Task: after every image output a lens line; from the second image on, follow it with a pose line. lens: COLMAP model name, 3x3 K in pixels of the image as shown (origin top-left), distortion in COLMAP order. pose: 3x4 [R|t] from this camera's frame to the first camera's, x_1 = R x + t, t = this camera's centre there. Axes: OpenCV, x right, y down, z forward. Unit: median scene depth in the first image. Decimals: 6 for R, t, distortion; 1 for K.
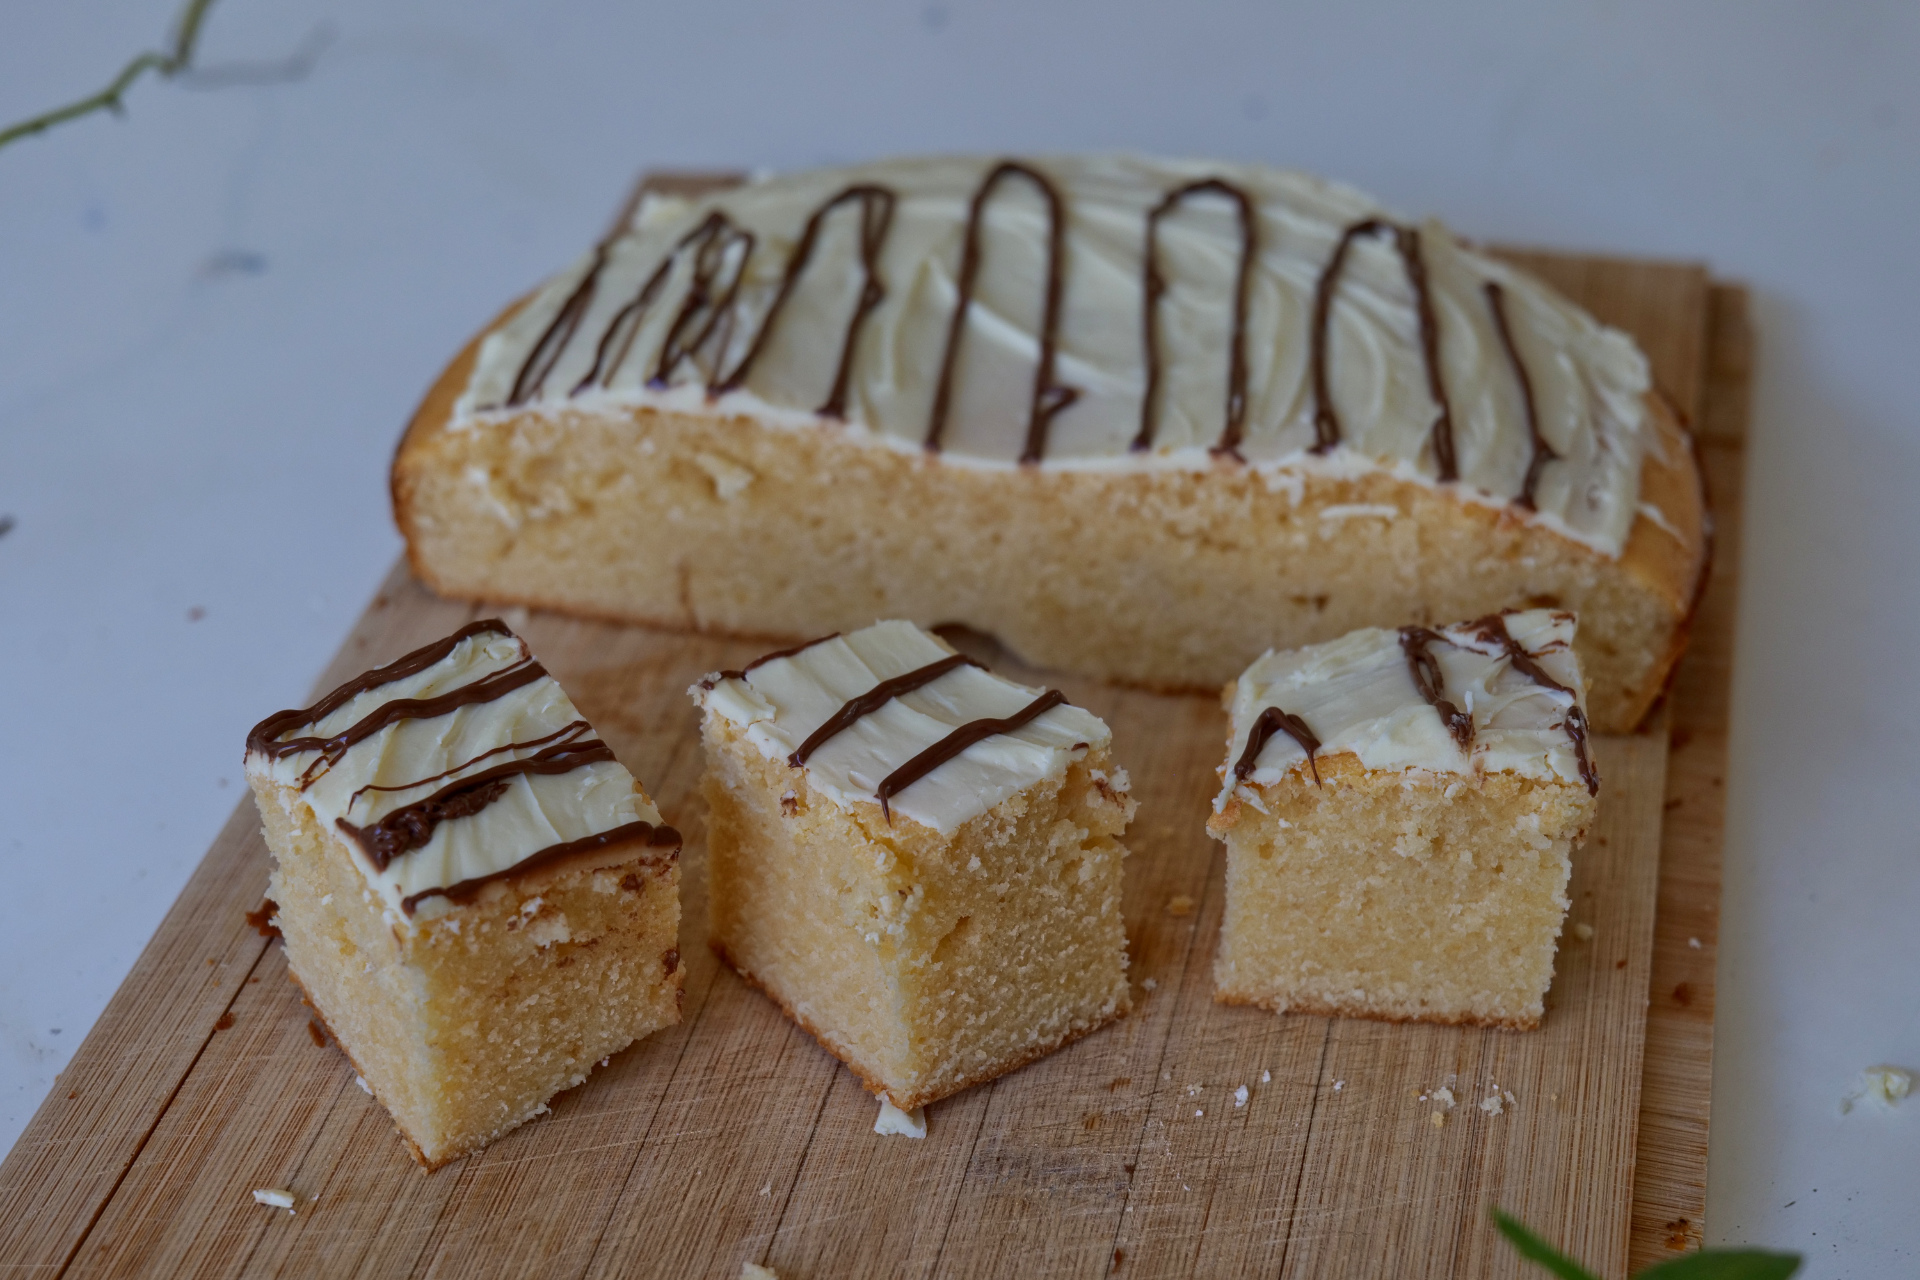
lens RADIAL K [[3244.8, 0, 995.1], [0, 3244.8, 639.4], [0, 0, 1]] dist [-0.017028, -0.155811]
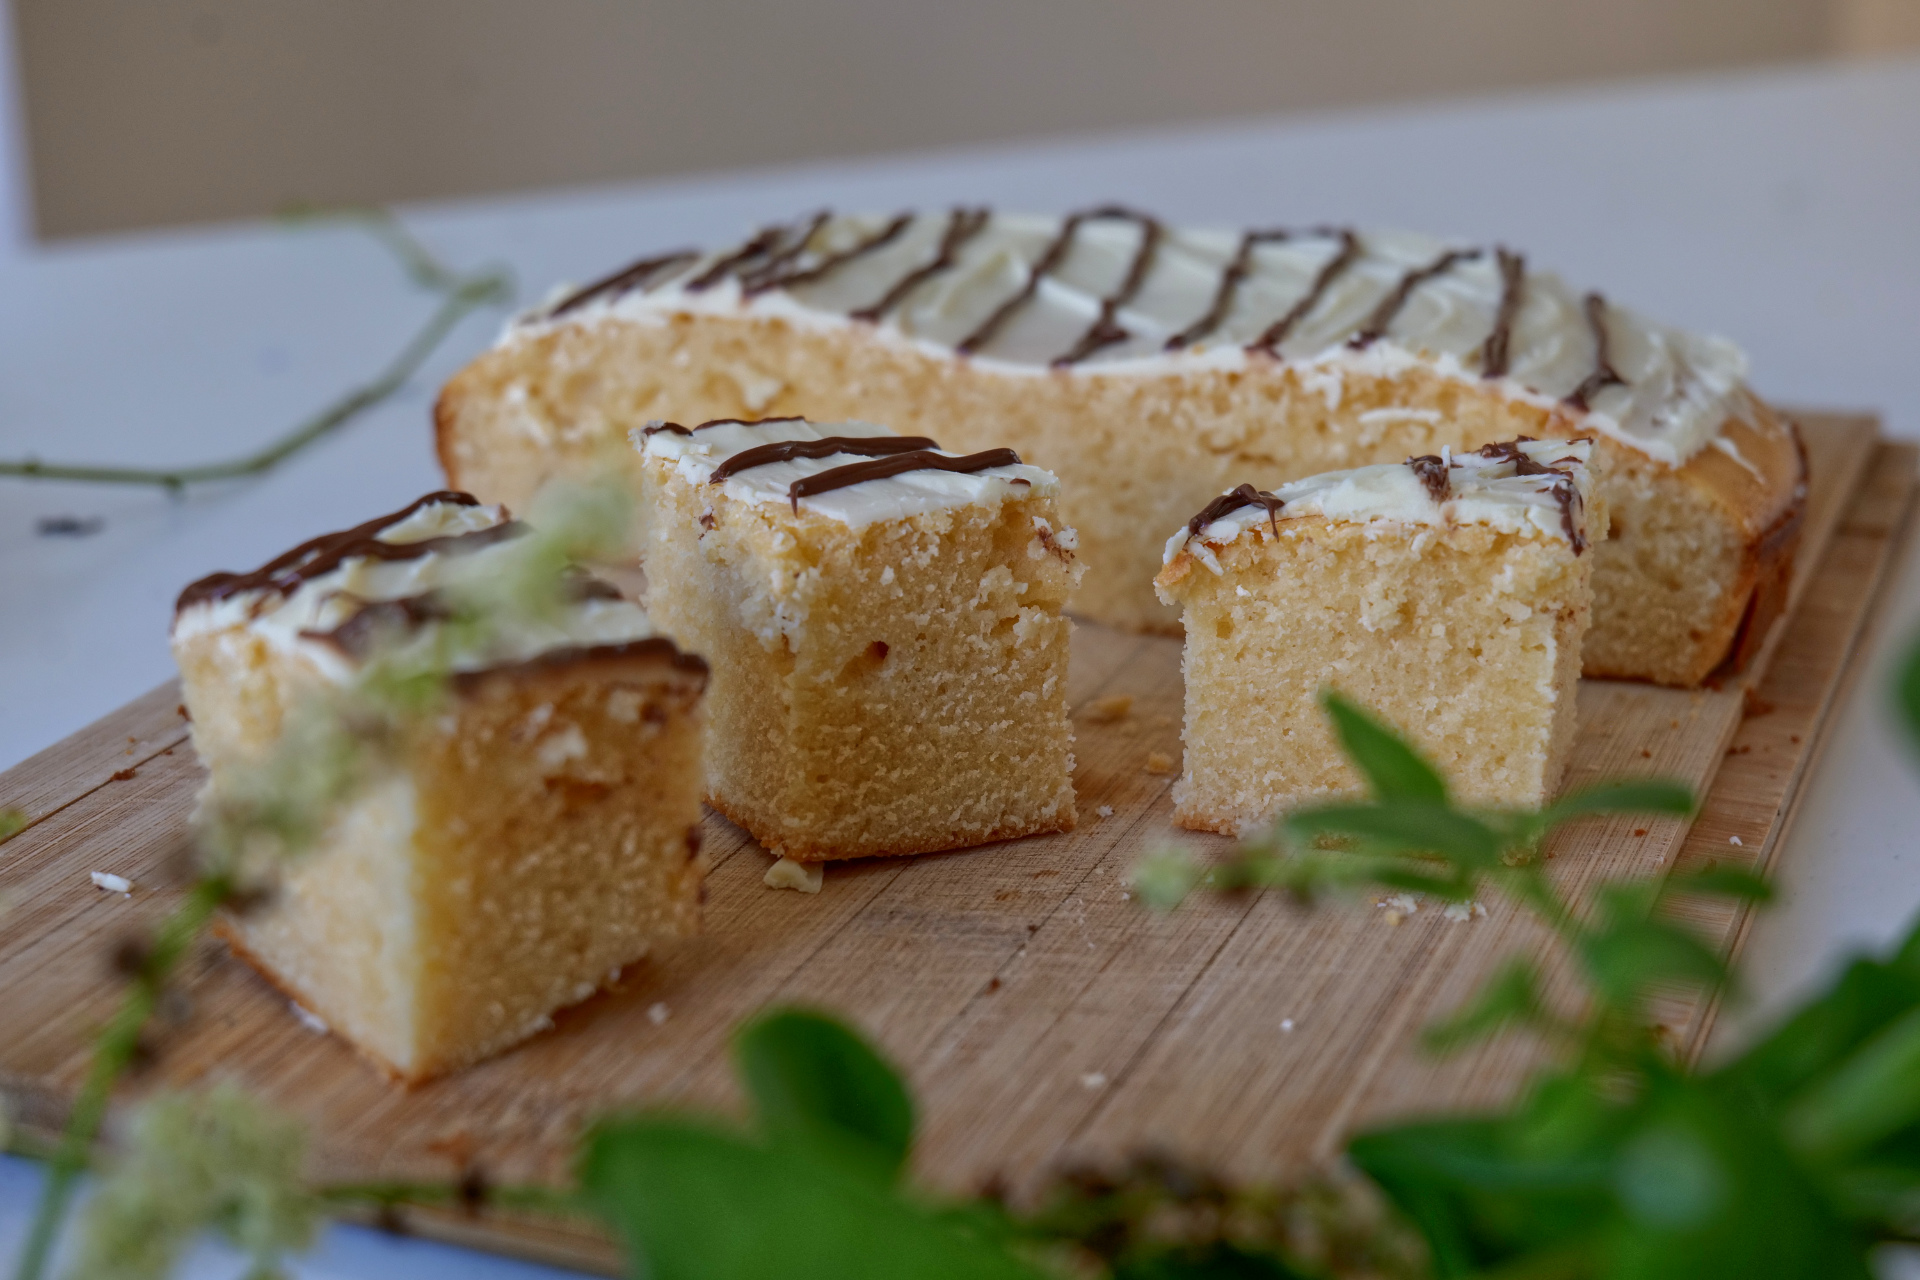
lens RADIAL K [[3251.3, 0, 960.0], [0, 3251.3, 640.0], [0, 0, 1]] dist [-0.012099, -0.039654]
pose [[0.987030, 0.050546, -0.152368, 0.148339], [-0.088836, 0.962542, -0.256165, 0.306302], [0.133713, 0.266379, 0.954549, 0.116286]]
